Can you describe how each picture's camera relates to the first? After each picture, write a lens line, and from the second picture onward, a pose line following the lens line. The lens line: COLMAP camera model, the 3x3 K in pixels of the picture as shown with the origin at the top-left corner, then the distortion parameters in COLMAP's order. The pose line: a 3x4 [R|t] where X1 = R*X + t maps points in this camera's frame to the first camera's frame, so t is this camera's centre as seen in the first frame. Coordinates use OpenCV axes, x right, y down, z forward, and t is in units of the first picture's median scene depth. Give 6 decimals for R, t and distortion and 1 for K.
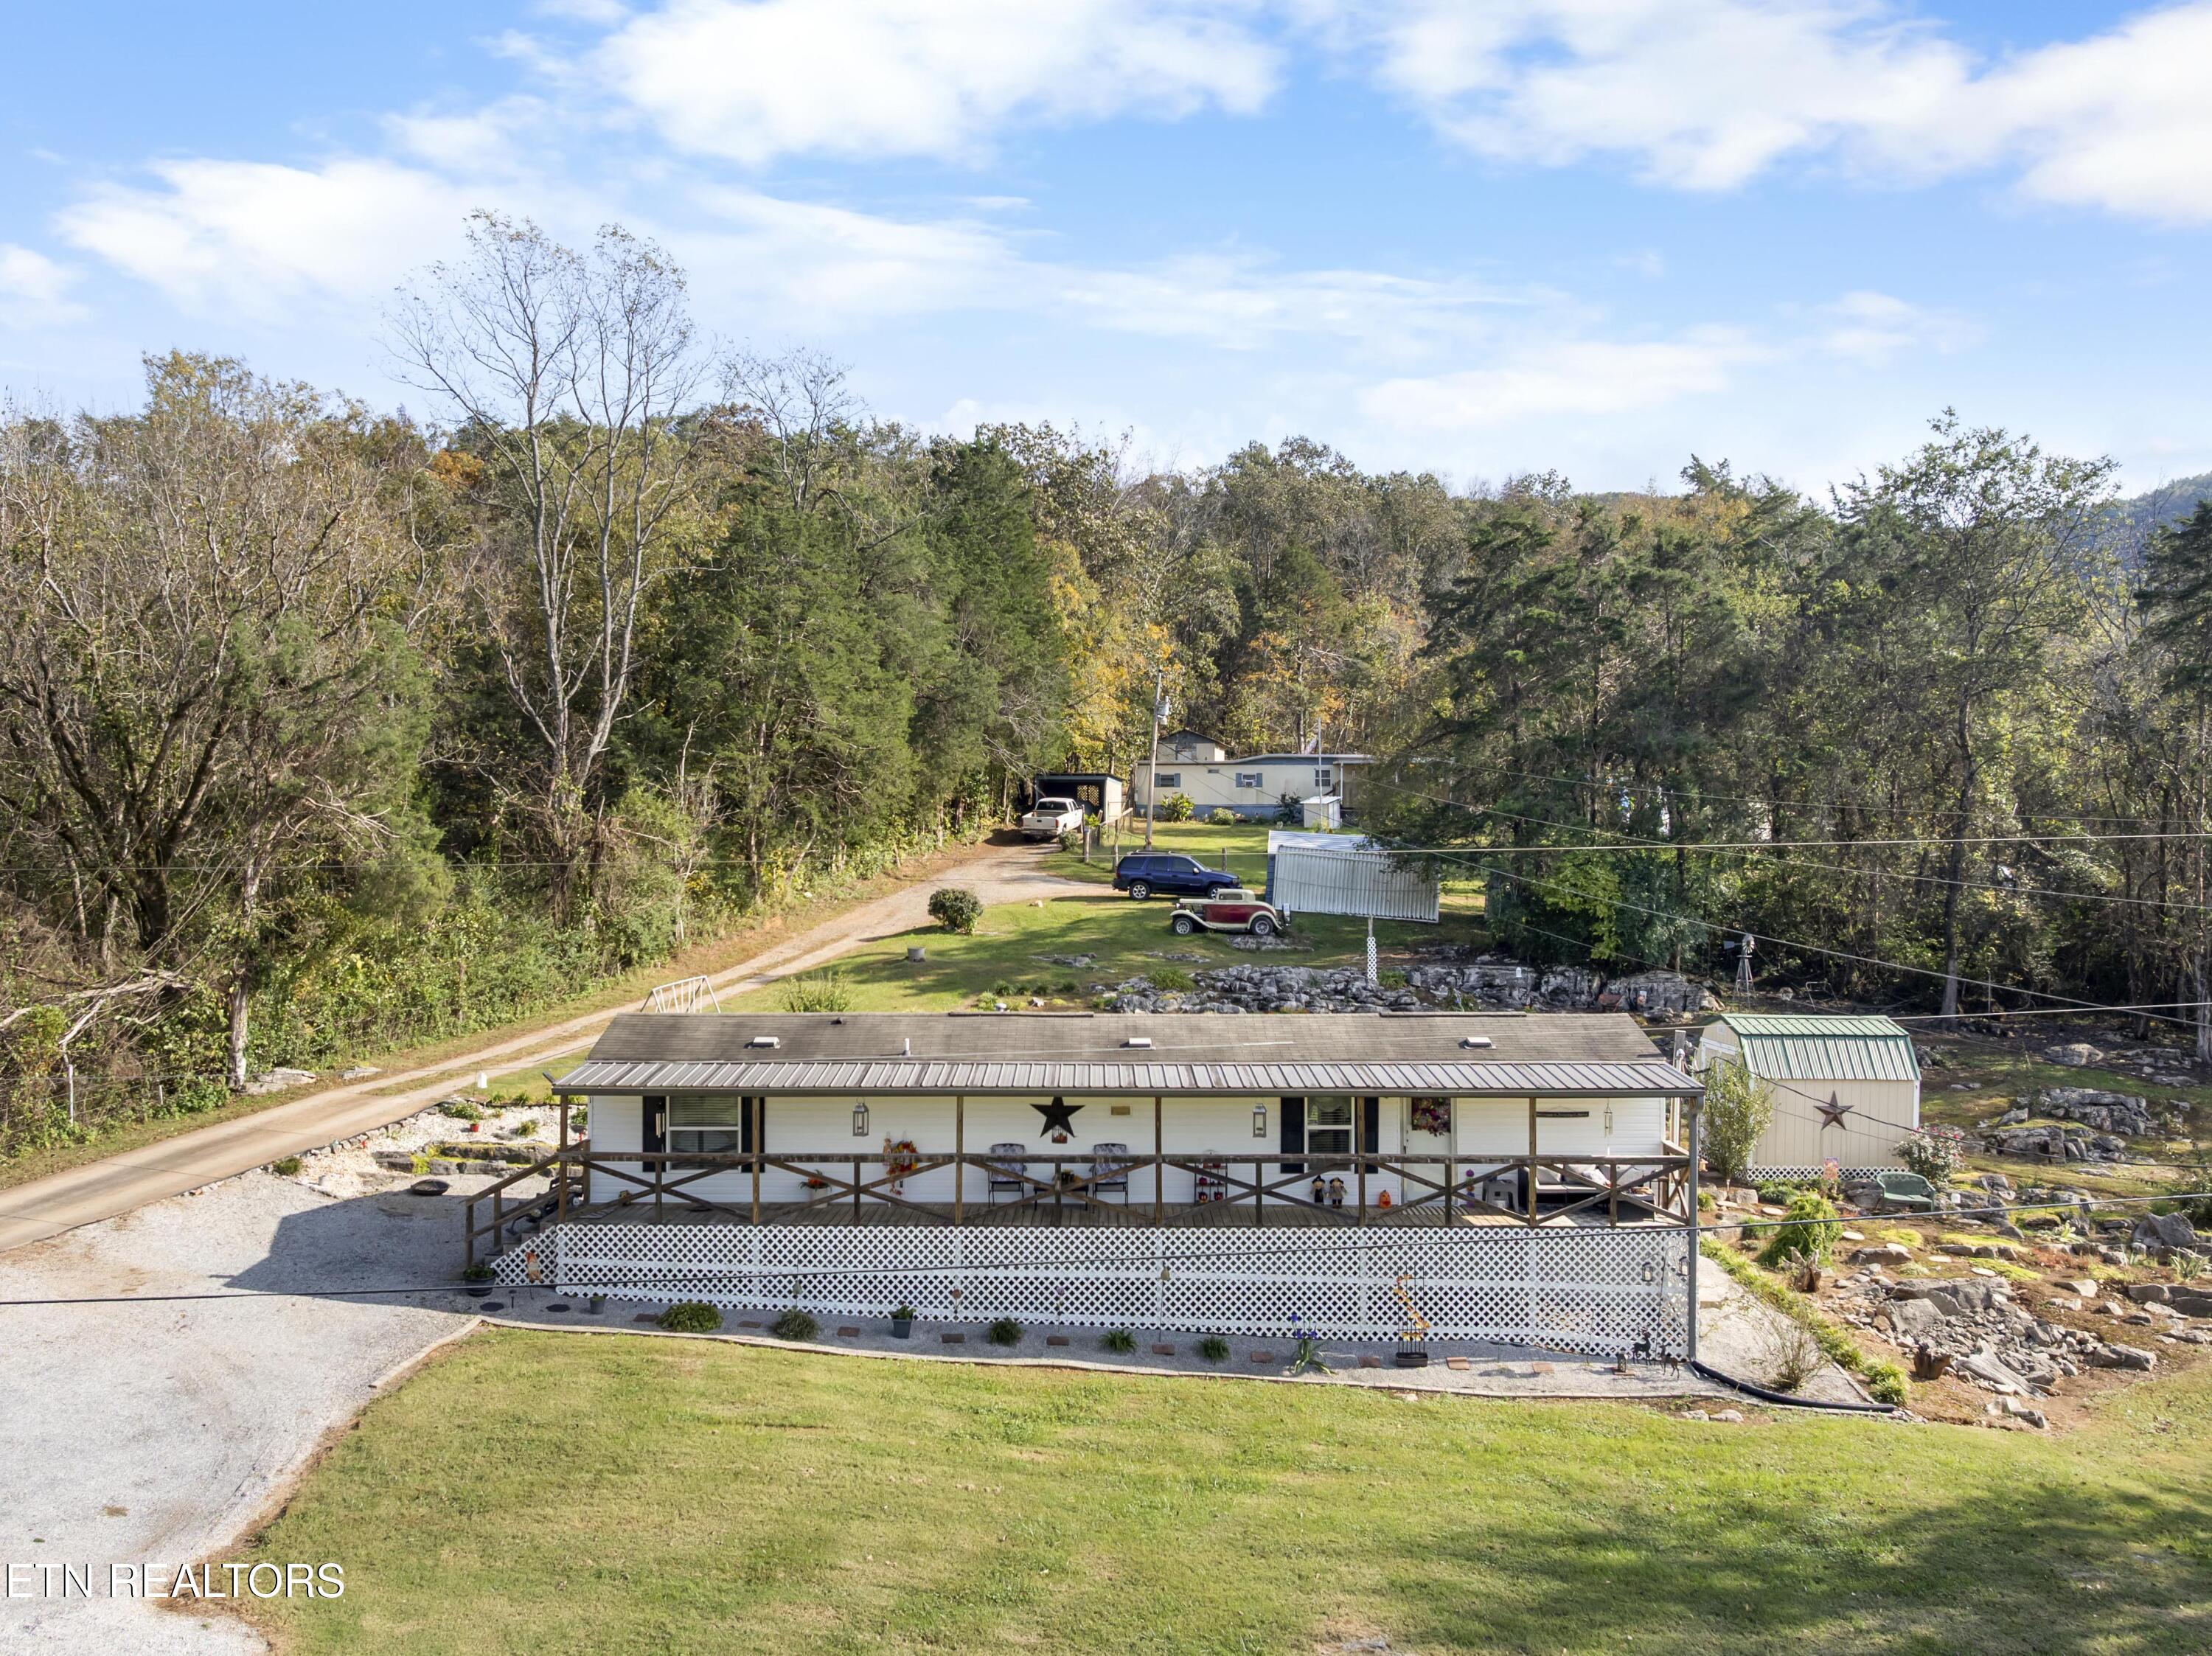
lens RADIAL K [[1582.6, 0, 1111.0], [0, 1582.6, 844.2], [0, 0, 1]] dist [-0.045932, 0.017442]
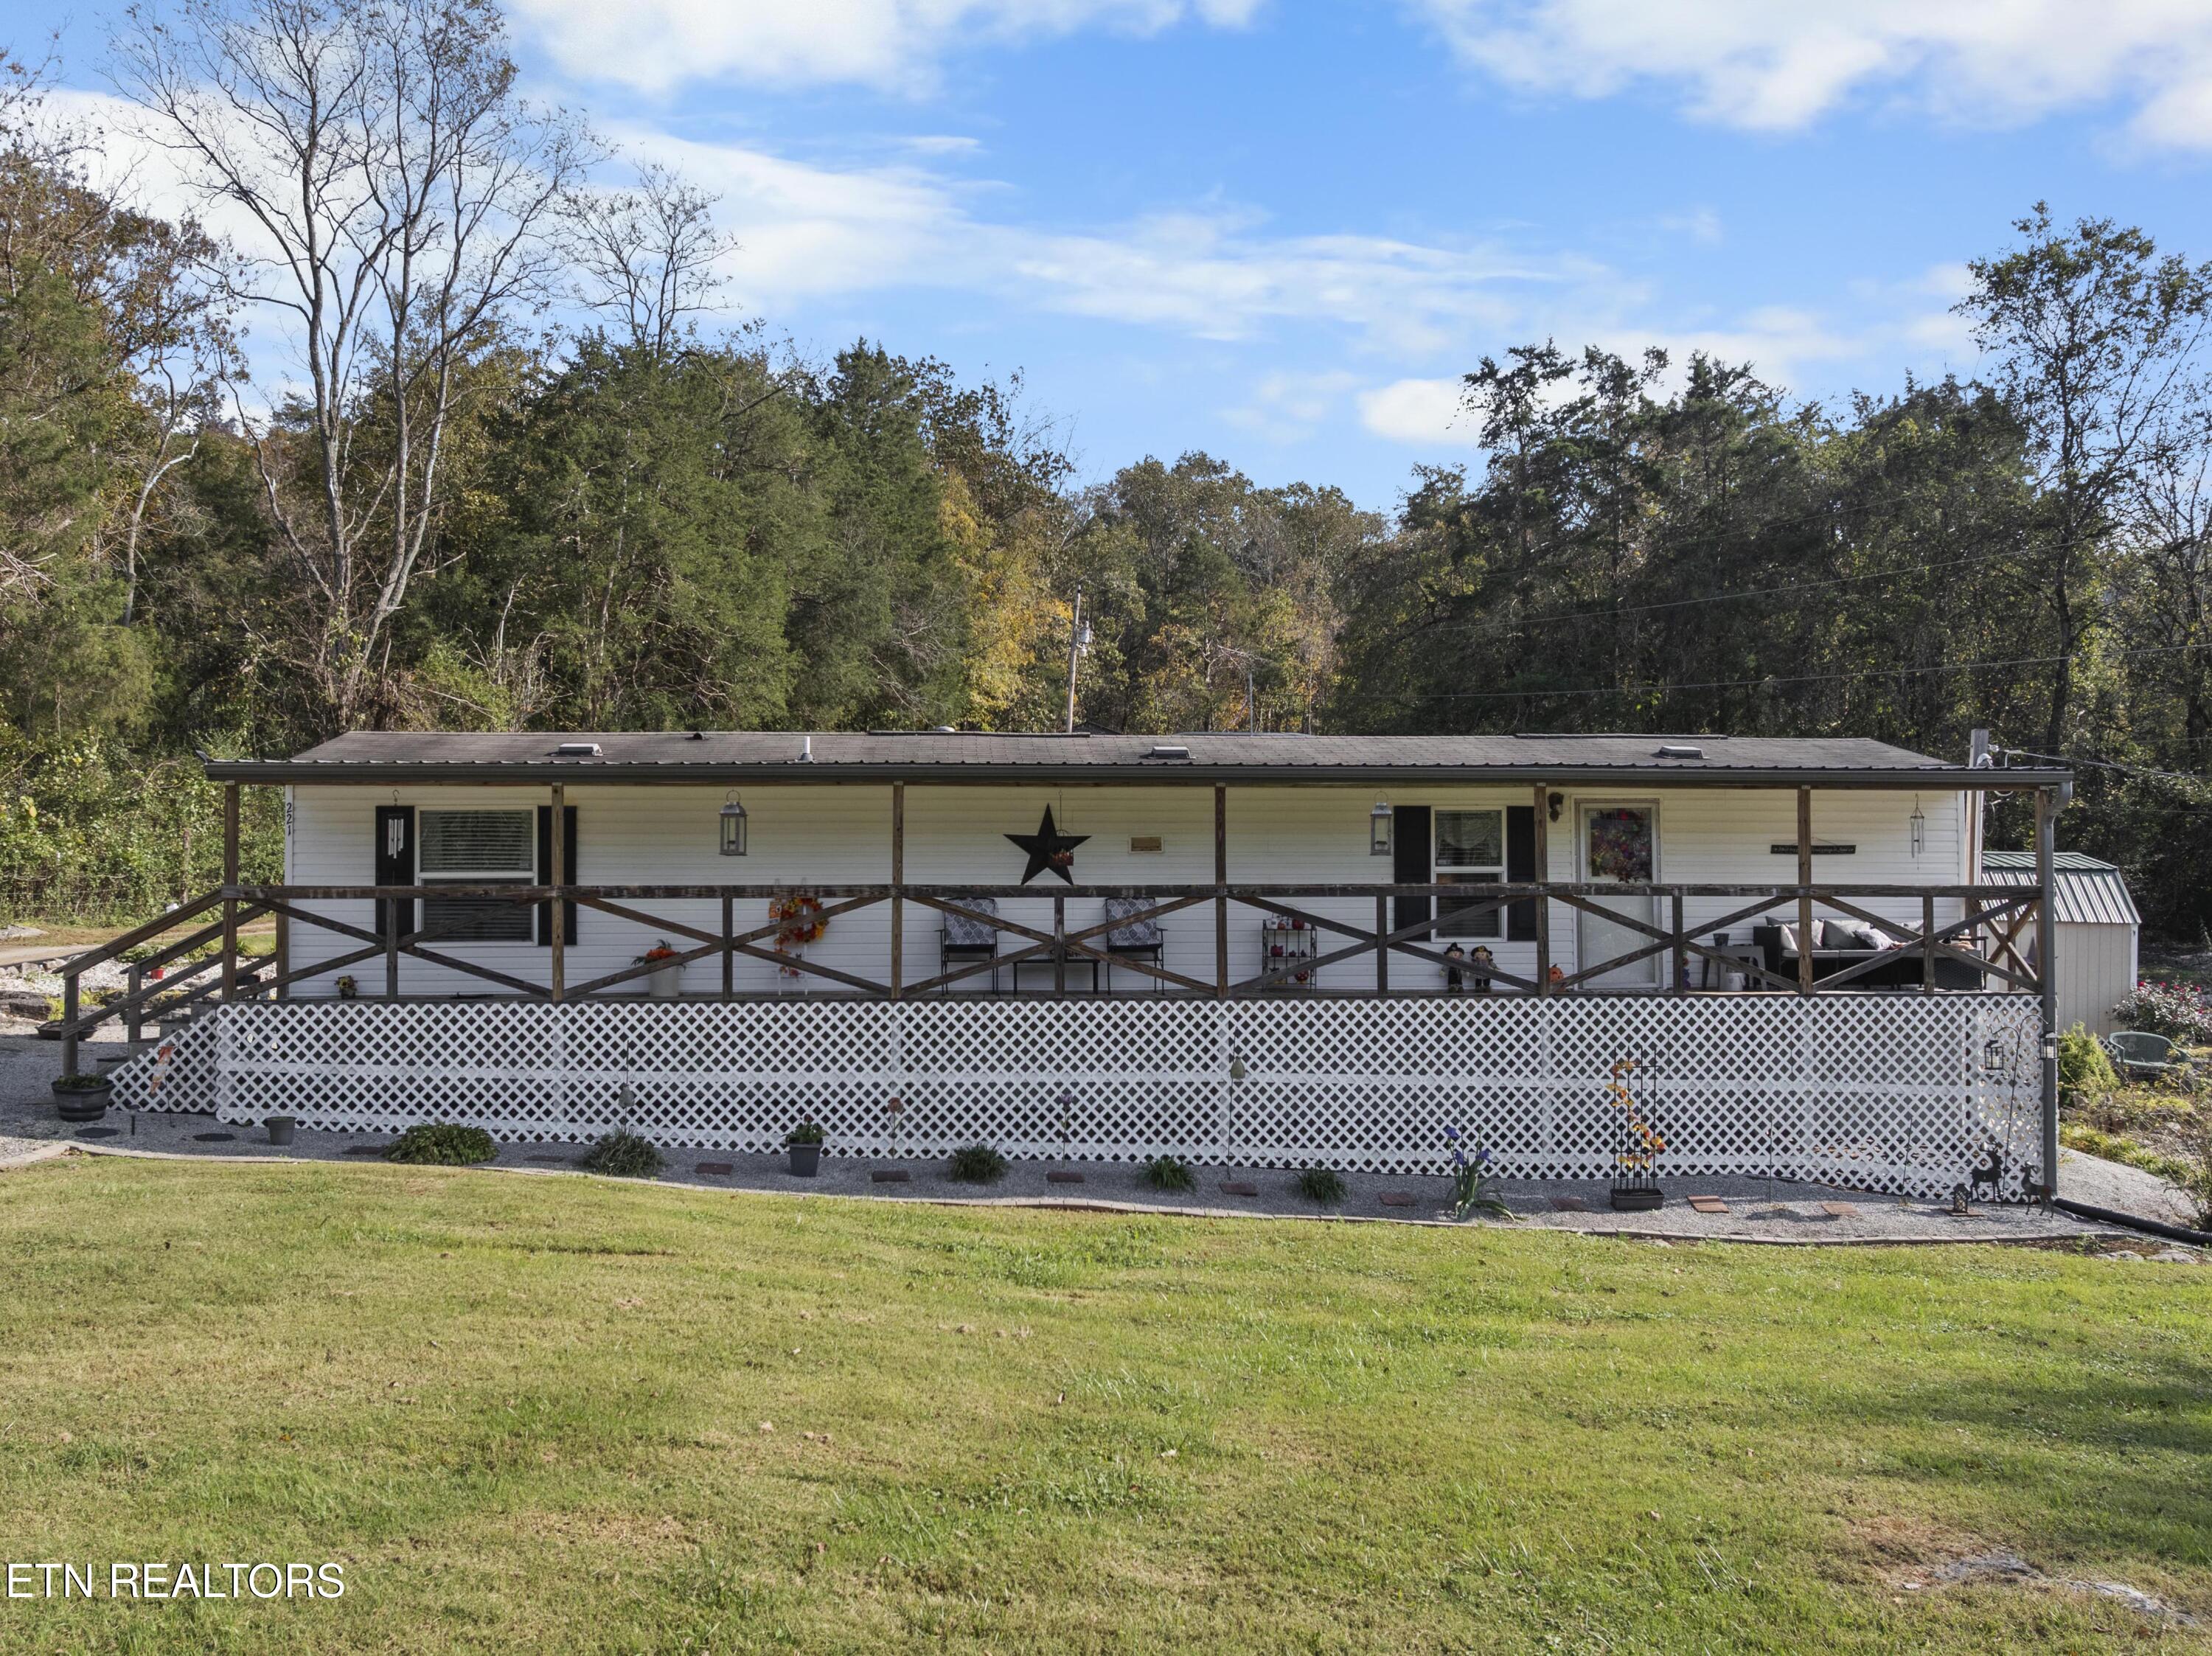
lens RADIAL K [[1677.5, 0, 1116.8], [0, 1677.5, 889.5], [0, 0, 1]] dist [-0.035783, -0.012776]
pose [[0.997314, -0.002719, 0.073190, -0.059260], [0.002744, 0.999996, -0.000241, 0.200237], [-0.073189, 0.000441, 0.997318, 0.349883]]
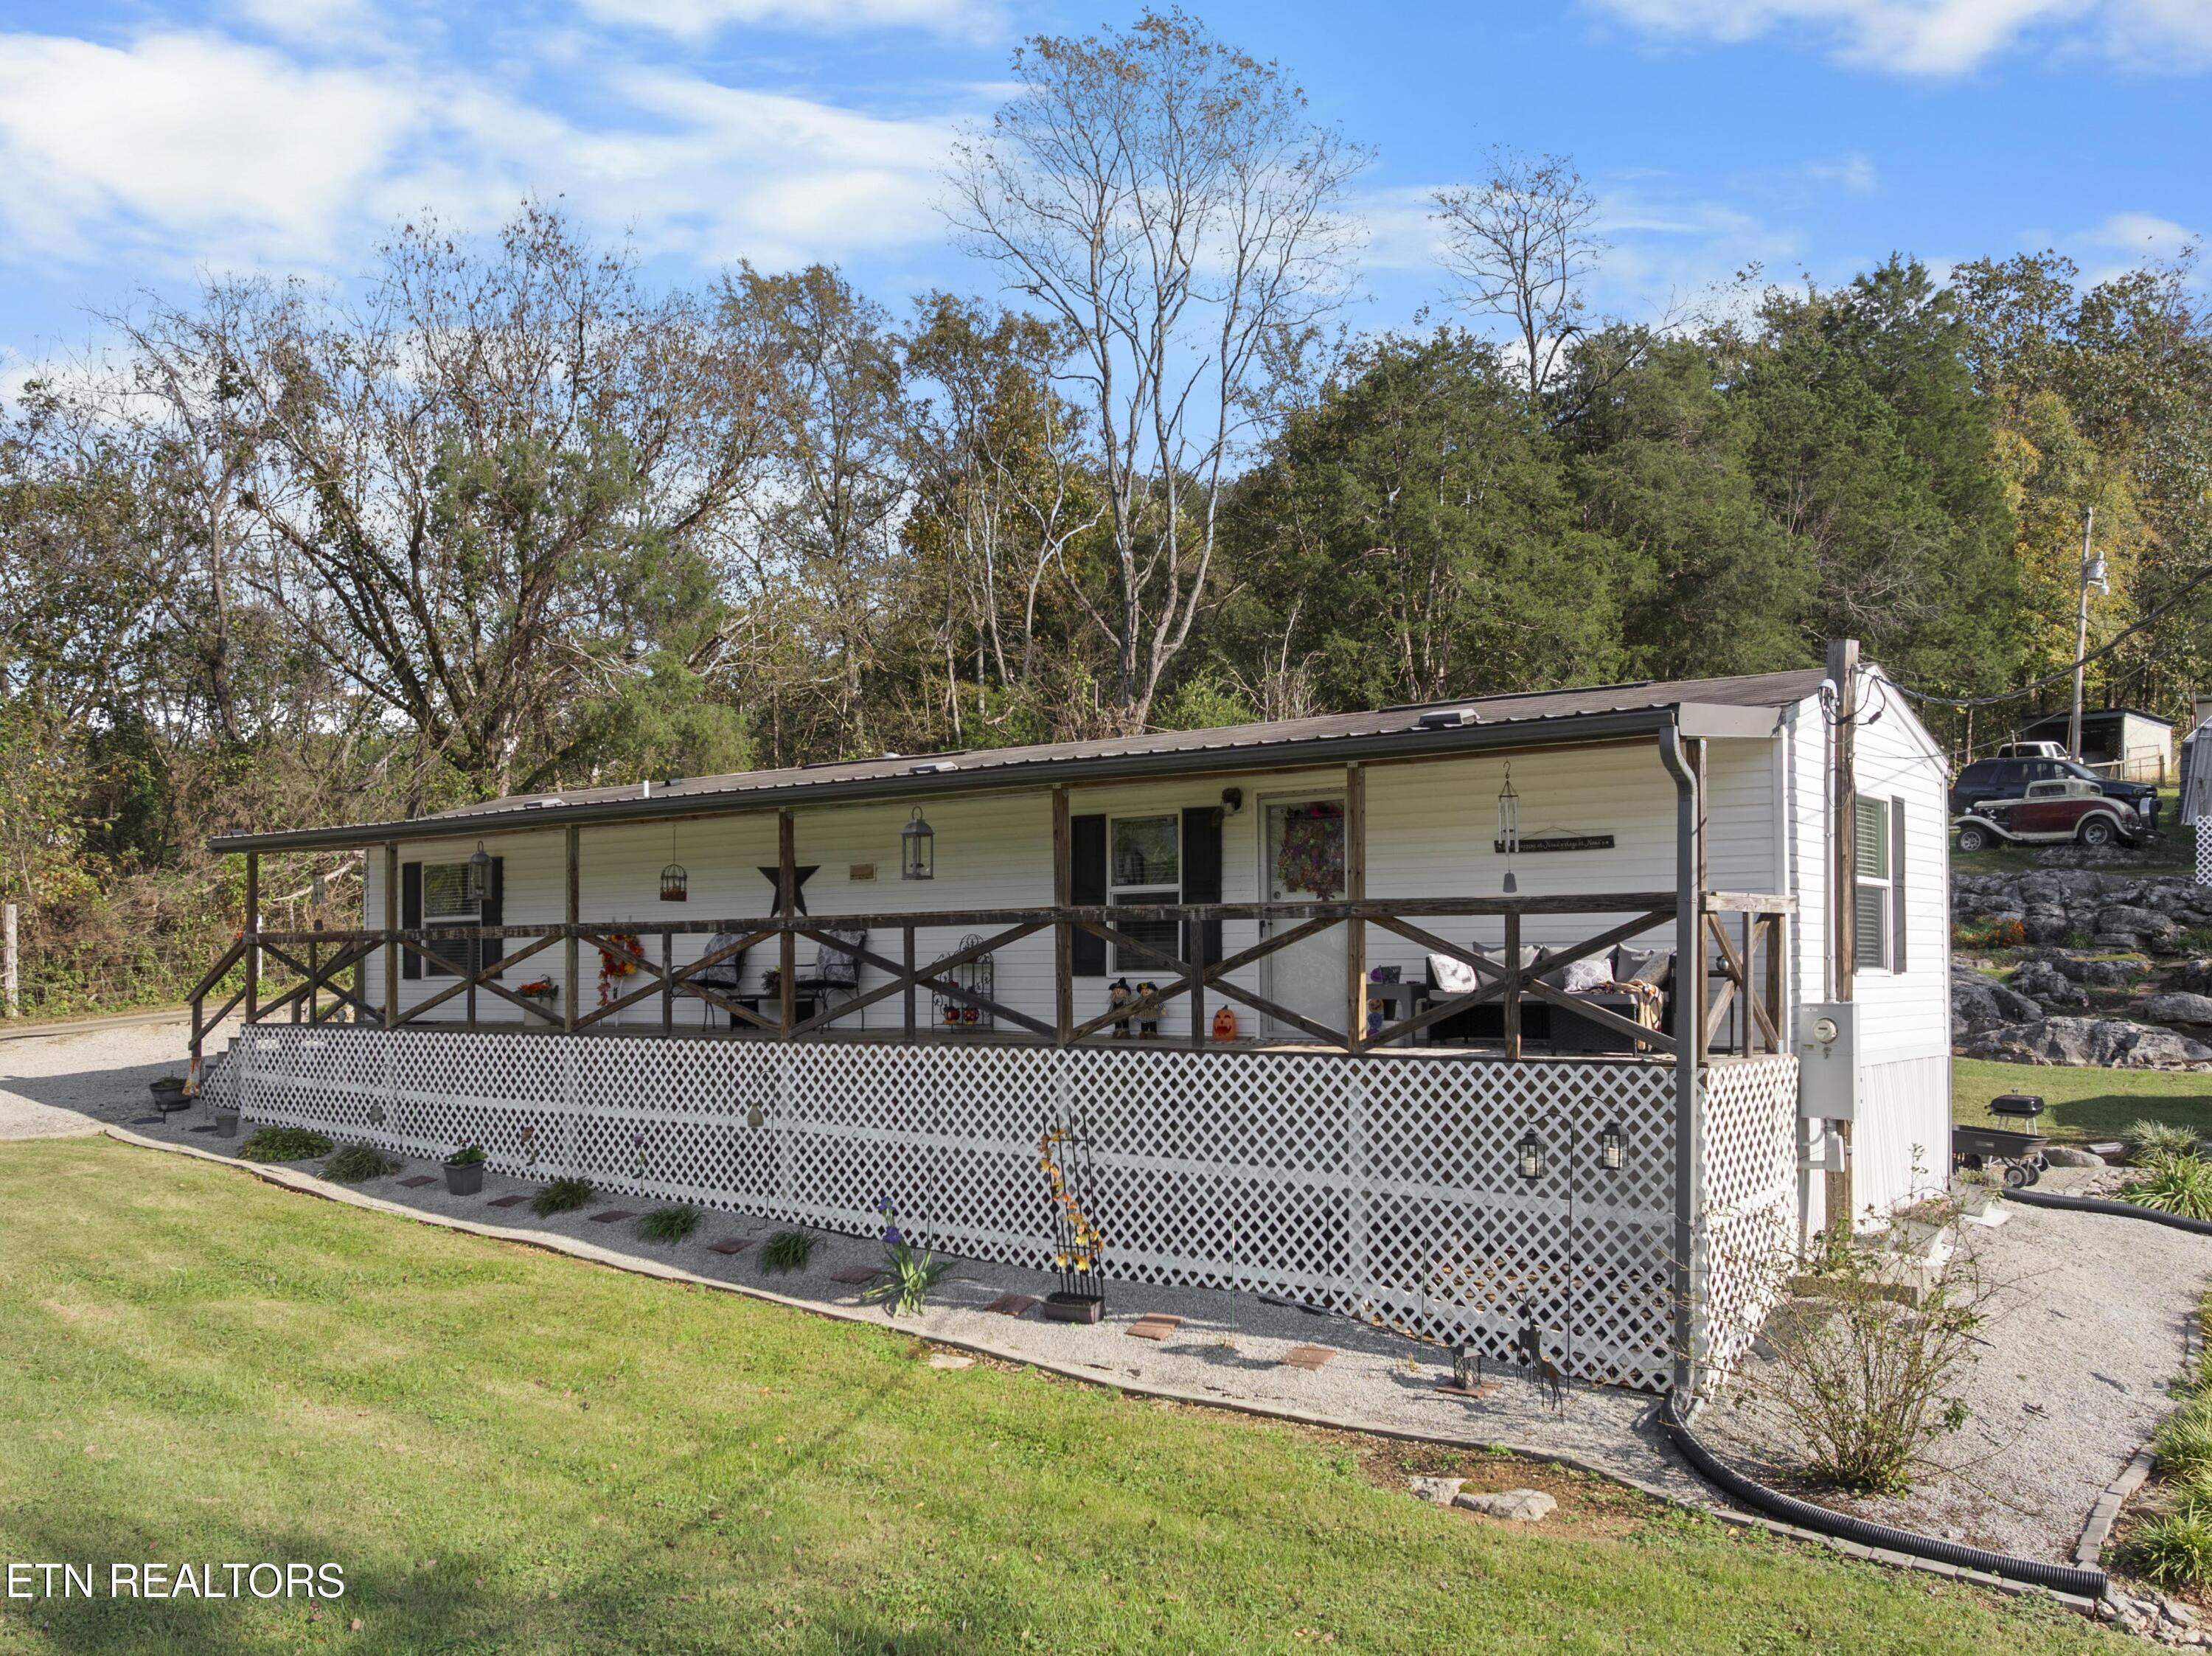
lens RADIAL K [[1779.5, 0, 1191.9], [0, 1779.5, 928.9], [0, 0, 1]] dist [-0.006110, -0.008529]
pose [[0.827938, -0.019715, -0.560473, 0.519034], [0.028517, 0.999569, 0.006966, 0.202321], [0.560094, -0.021750, 0.828144, 0.551228]]
